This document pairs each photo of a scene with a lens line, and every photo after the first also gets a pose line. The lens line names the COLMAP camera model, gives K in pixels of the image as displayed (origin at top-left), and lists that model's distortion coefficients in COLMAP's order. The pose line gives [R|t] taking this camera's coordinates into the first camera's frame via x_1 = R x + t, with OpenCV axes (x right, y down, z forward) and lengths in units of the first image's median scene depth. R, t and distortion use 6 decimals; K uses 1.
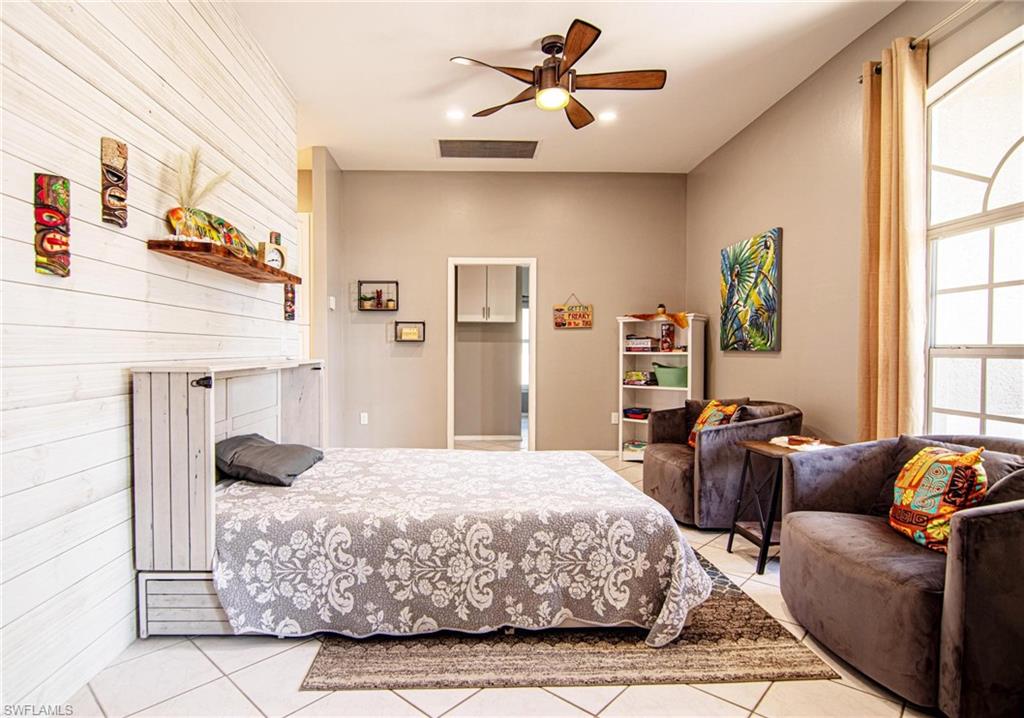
lens RADIAL K [[554.0, 0, 481.2], [0, 554.0, 360.1], [0, 0, 1]] dist [-0.020631, -0.000958]
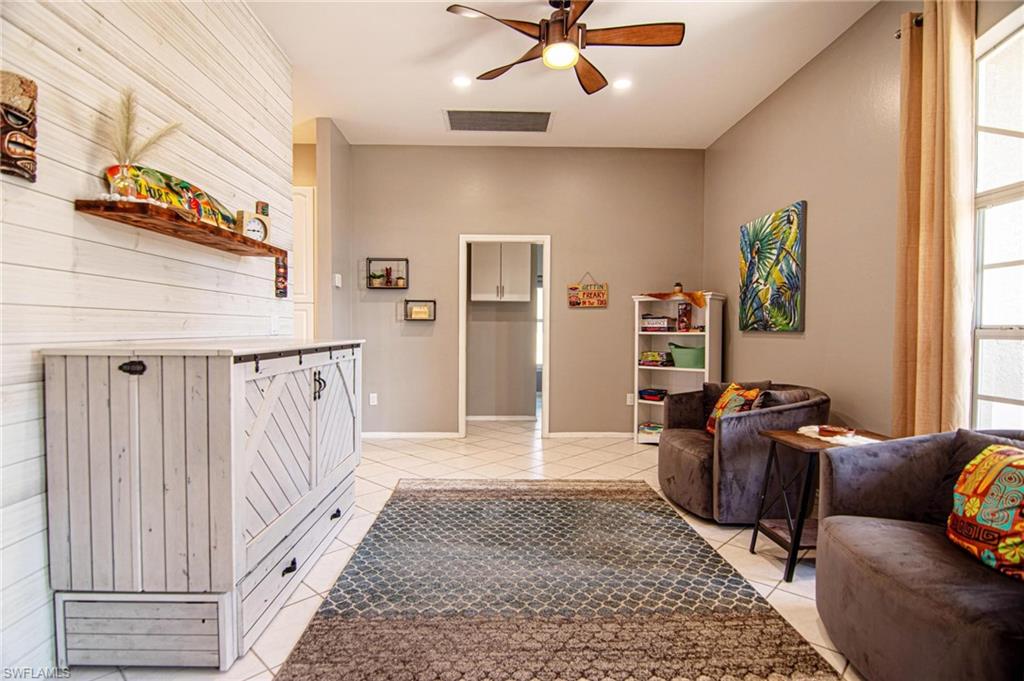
lens RADIAL K [[519.5, 0, 505.3], [0, 519.5, 341.0], [0, 0, 1]] dist [-0.010874, -0.010130]
pose [[0.999983, 0.002925, -0.005063, 0.045869], [-0.002903, 0.999986, 0.004439, -0.003222], [0.005076, -0.004424, 0.999977, 0.145858]]
